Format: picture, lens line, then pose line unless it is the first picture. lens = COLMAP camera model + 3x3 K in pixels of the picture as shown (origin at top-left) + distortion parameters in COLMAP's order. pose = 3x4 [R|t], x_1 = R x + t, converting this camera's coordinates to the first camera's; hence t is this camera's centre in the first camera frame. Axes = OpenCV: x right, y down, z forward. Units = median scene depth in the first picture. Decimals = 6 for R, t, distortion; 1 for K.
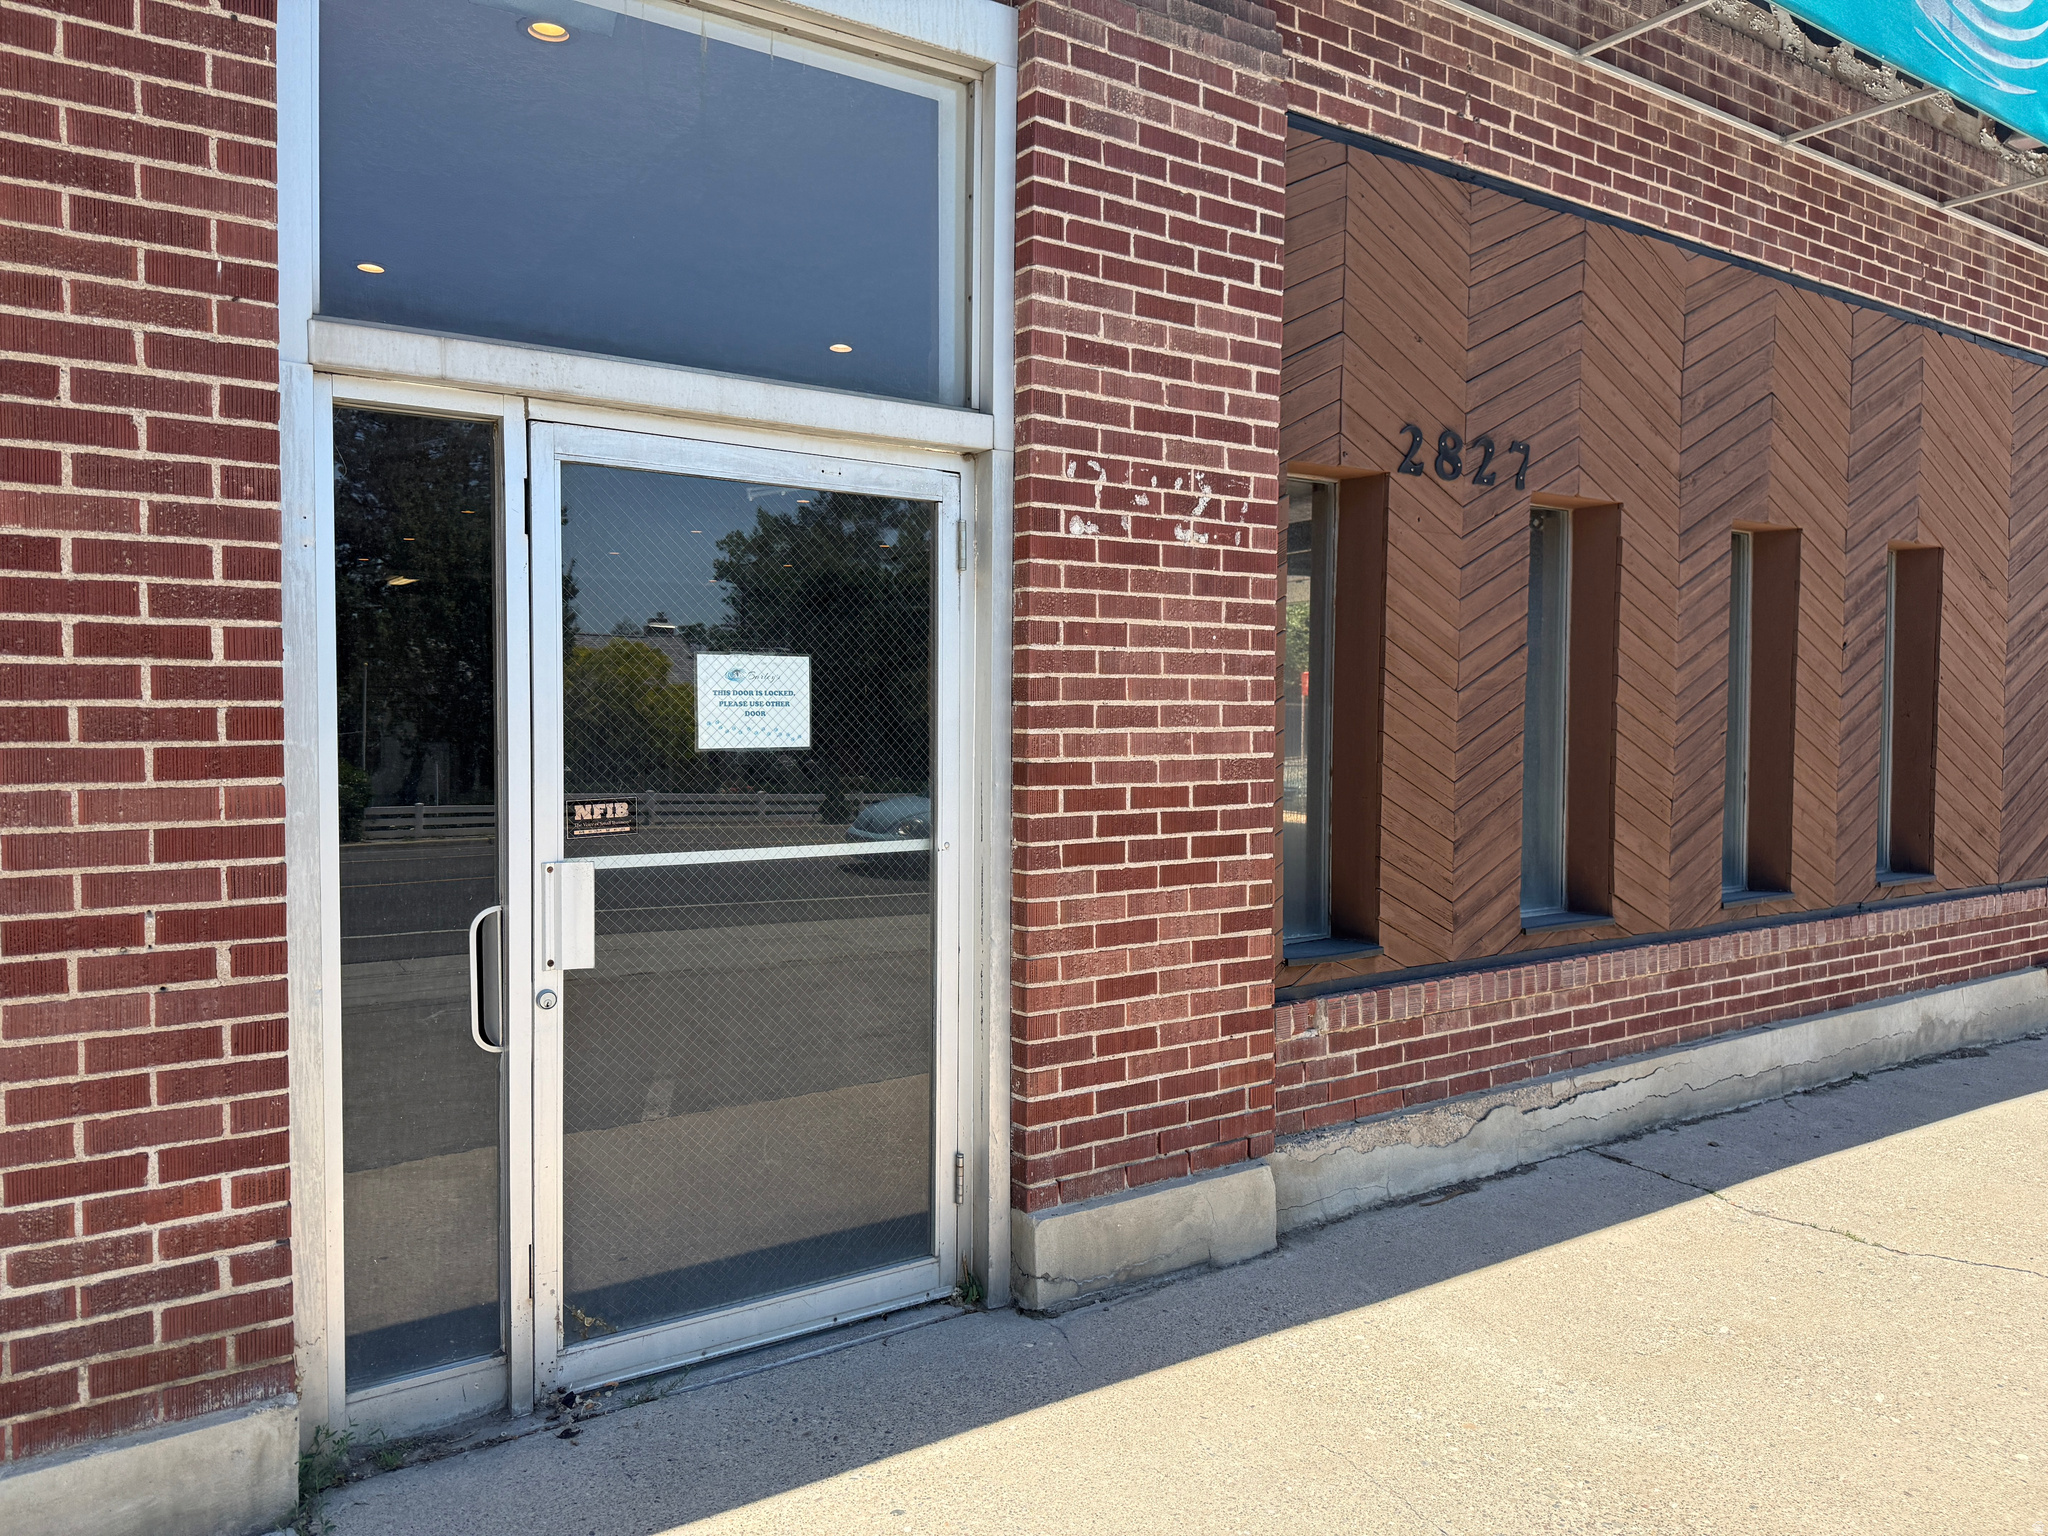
lens RADIAL K [[1436.5, 0, 1020.1], [0, 1436.5, 776.6], [0, 0, 1]] dist [0.027102, -0.029046]
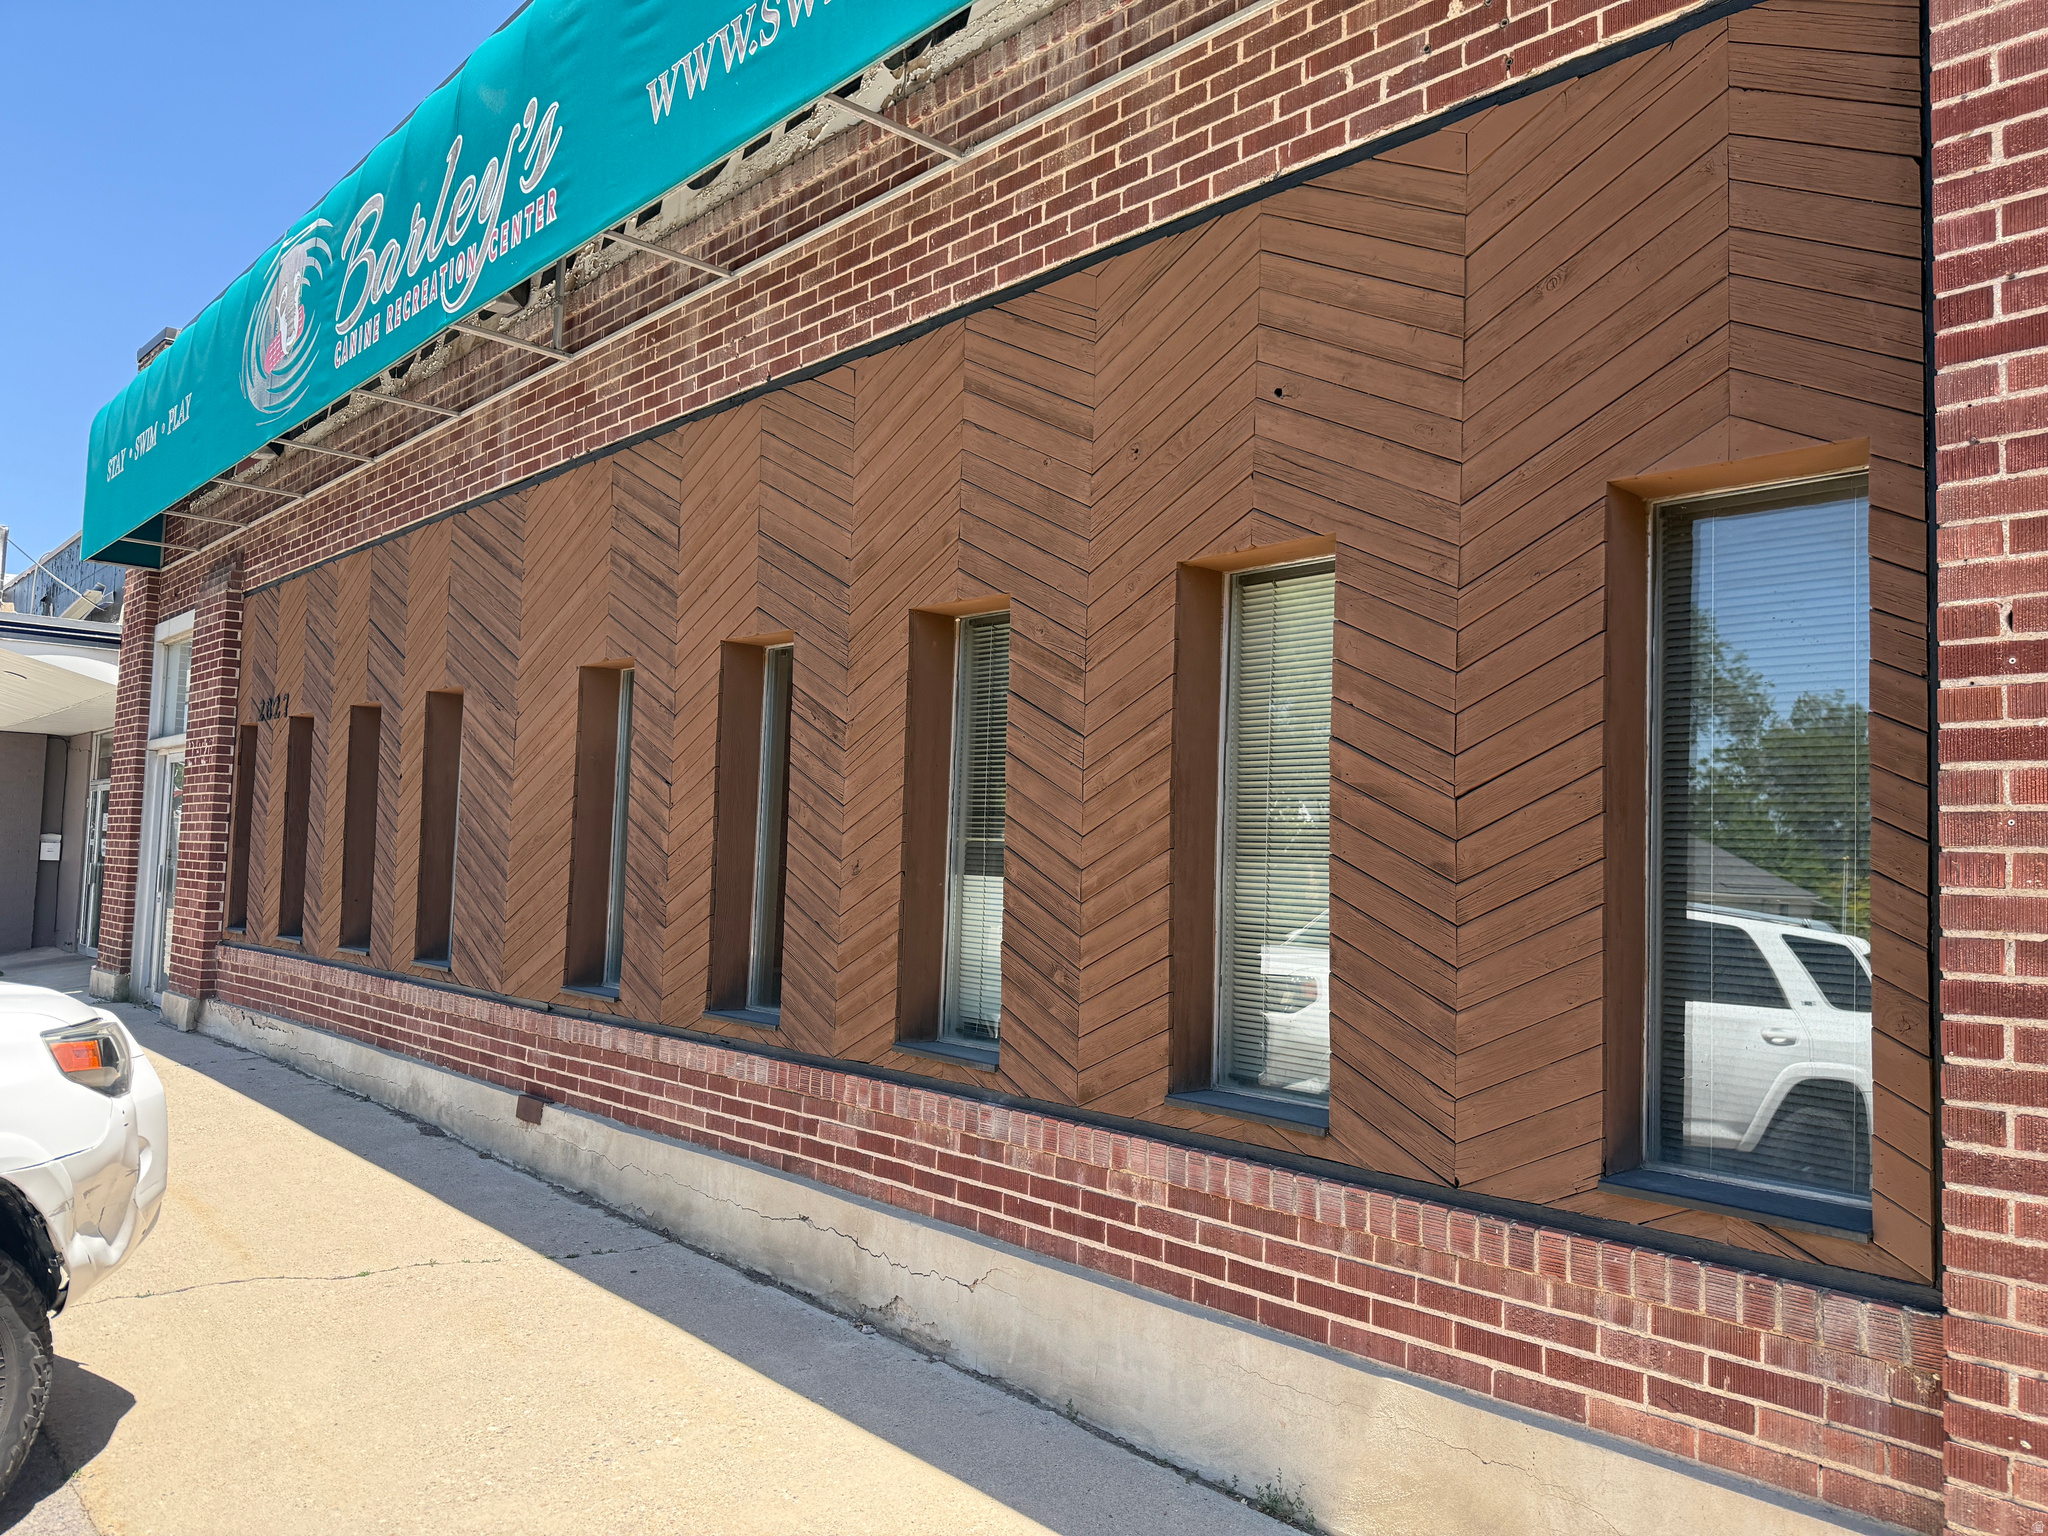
lens RADIAL K [[1436.5, 0, 1020.1], [0, 1436.5, 776.6], [0, 0, 1]] dist [0.027102, -0.029046]
pose [[0.169066, -0.040586, -0.984769, 1.852819], [-0.051078, 0.997448, -0.049878, -0.049910], [0.984280, 0.058733, 0.166562, 1.249268]]
